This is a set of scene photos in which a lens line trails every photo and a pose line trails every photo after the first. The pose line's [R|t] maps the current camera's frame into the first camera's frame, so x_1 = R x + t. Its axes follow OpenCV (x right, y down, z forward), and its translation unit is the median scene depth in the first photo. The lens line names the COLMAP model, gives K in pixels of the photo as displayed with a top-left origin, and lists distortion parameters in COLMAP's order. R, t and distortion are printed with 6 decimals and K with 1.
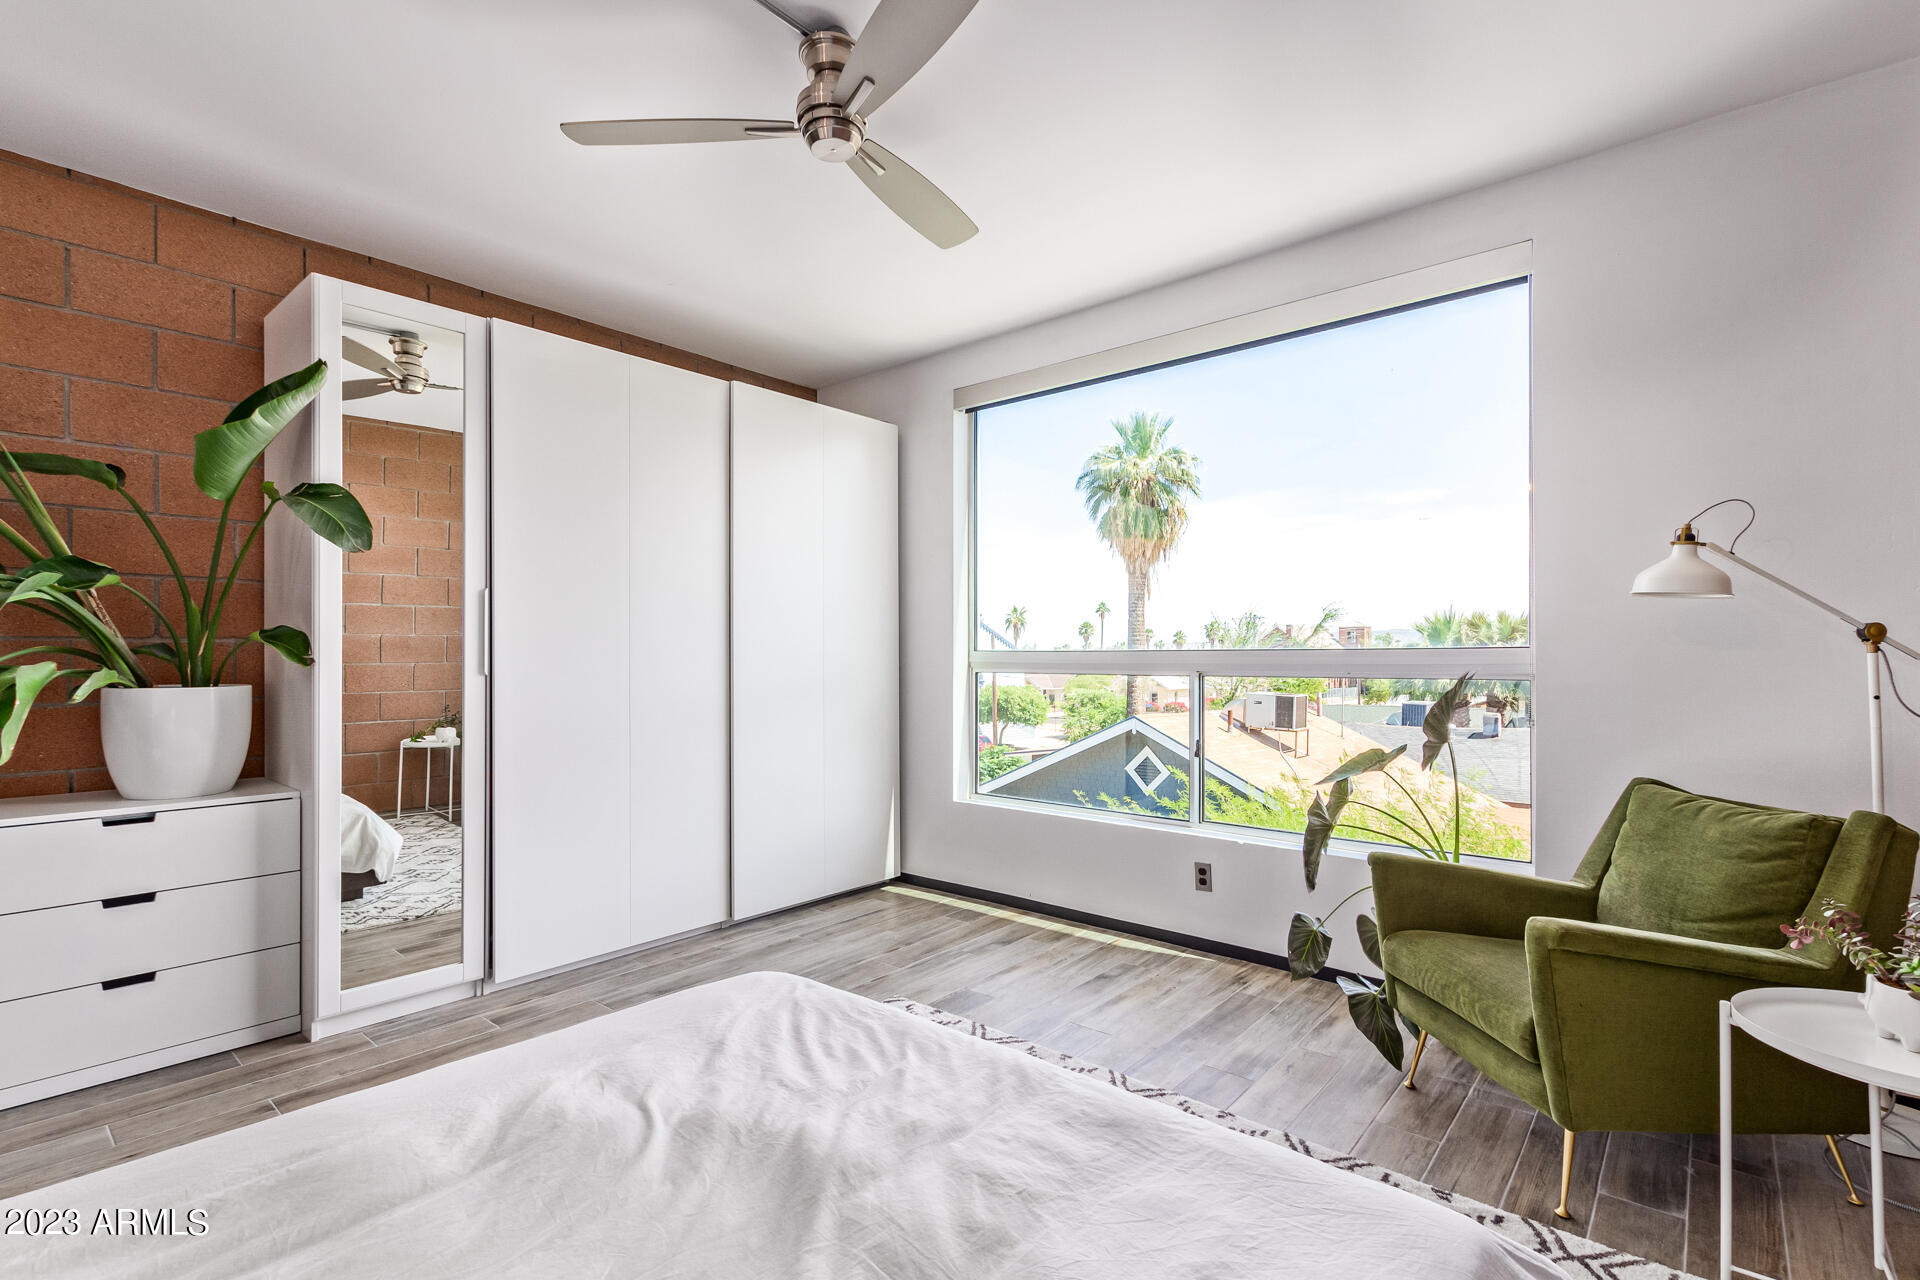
lens RADIAL K [[887.9, 0, 946.2], [0, 887.9, 651.9], [0, 0, 1]] dist [0.021536, -0.001617]
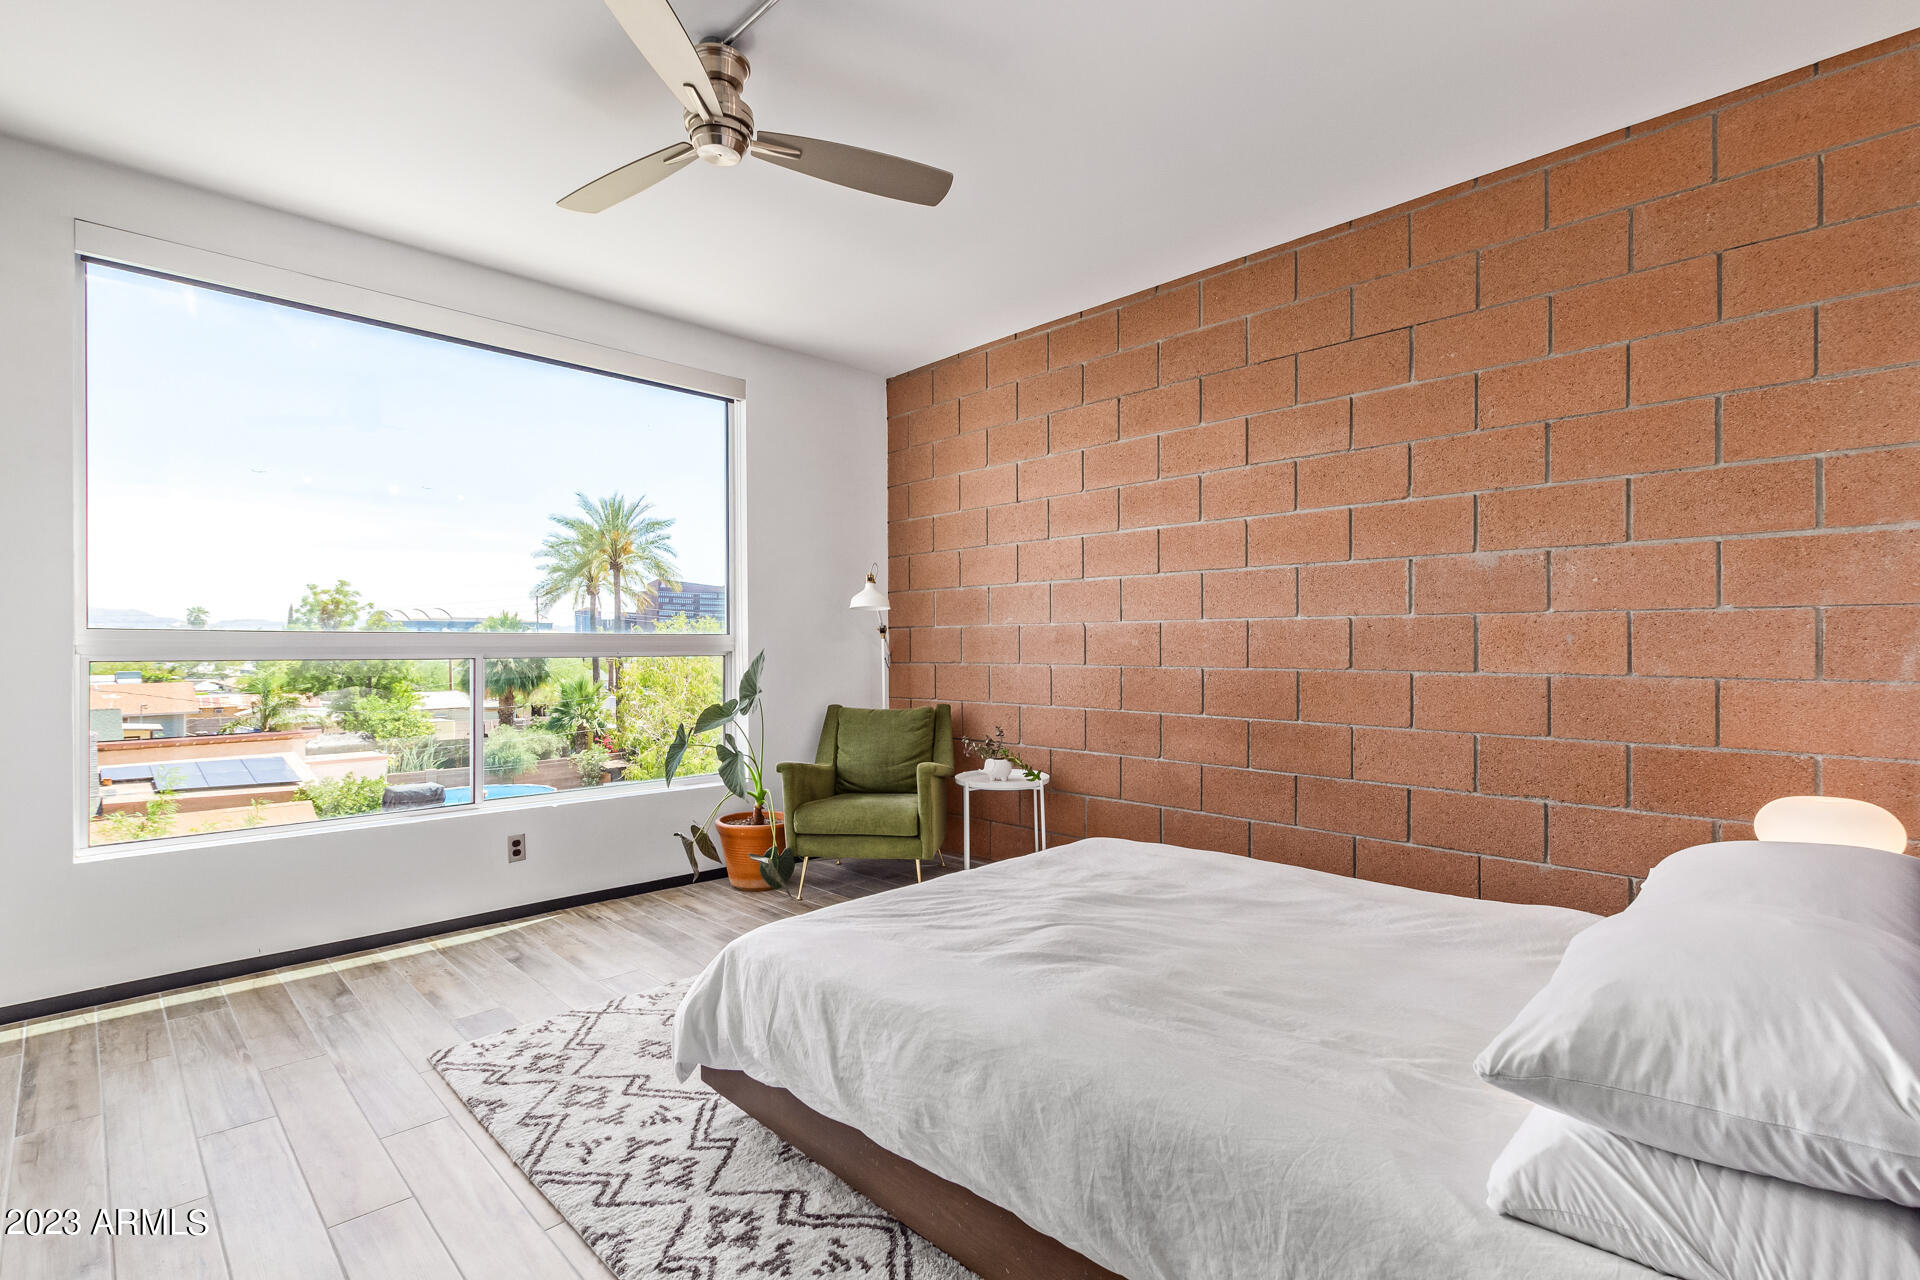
lens RADIAL K [[887.9, 0, 949.8], [0, 887.9, 638.3], [0, 0, 1]] dist [0.021536, -0.001617]
pose [[0.083620, 0.011796, 0.996428, -0.754681], [-0.002731, 0.999929, -0.011608, 0.015718], [-0.996494, -0.001751, 0.083647, 0.419205]]
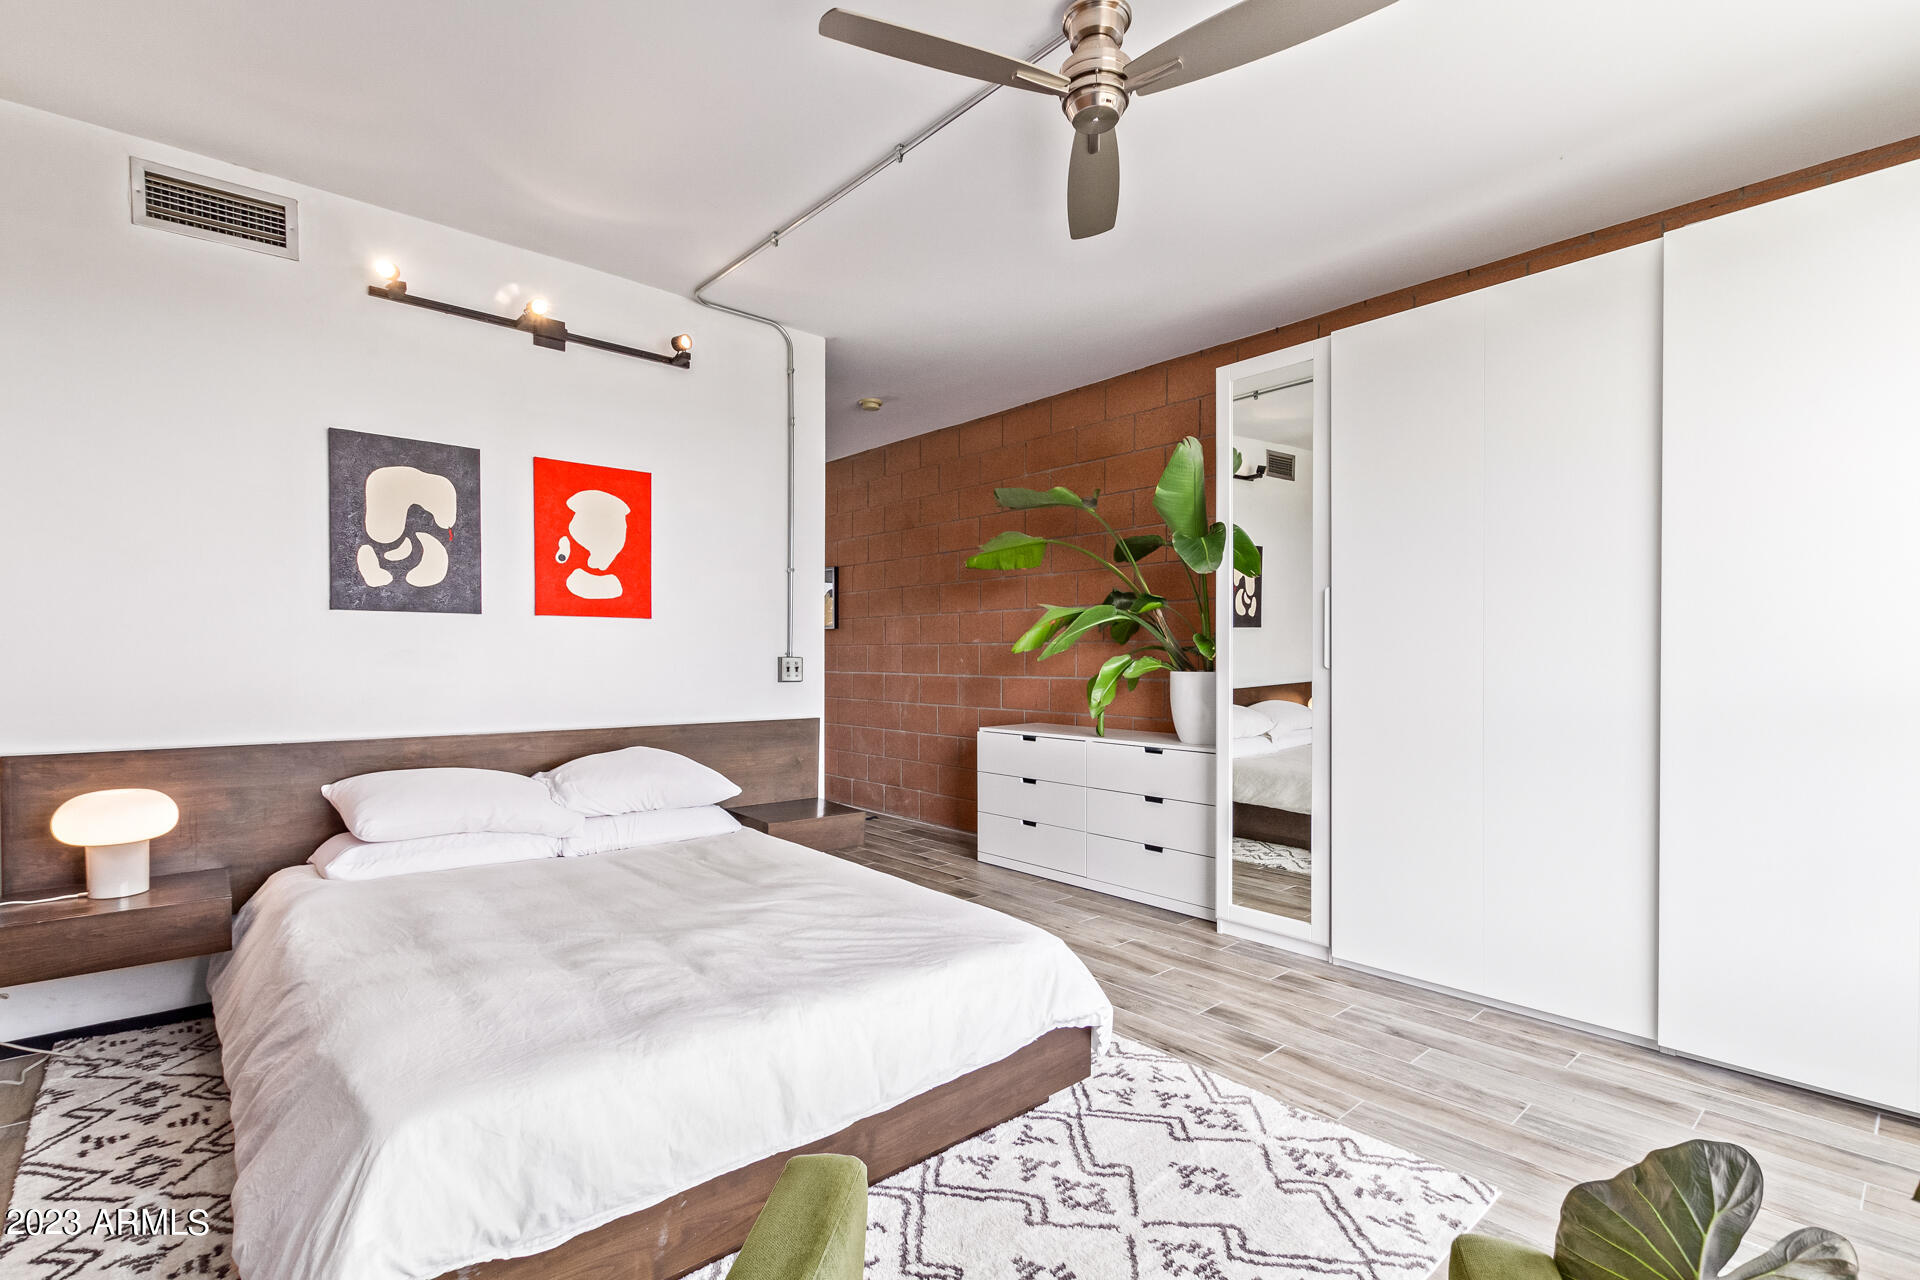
lens RADIAL K [[887.9, 0, 958.9], [0, 887.9, 657.4], [0, 0, 1]] dist [0.021536, -0.001617]
pose [[-0.130308, 0.001519, -0.991472, 0.565907], [0.006505, 0.999979, 0.000677, 0.008972], [0.991452, -0.006361, -0.130315, 0.646666]]
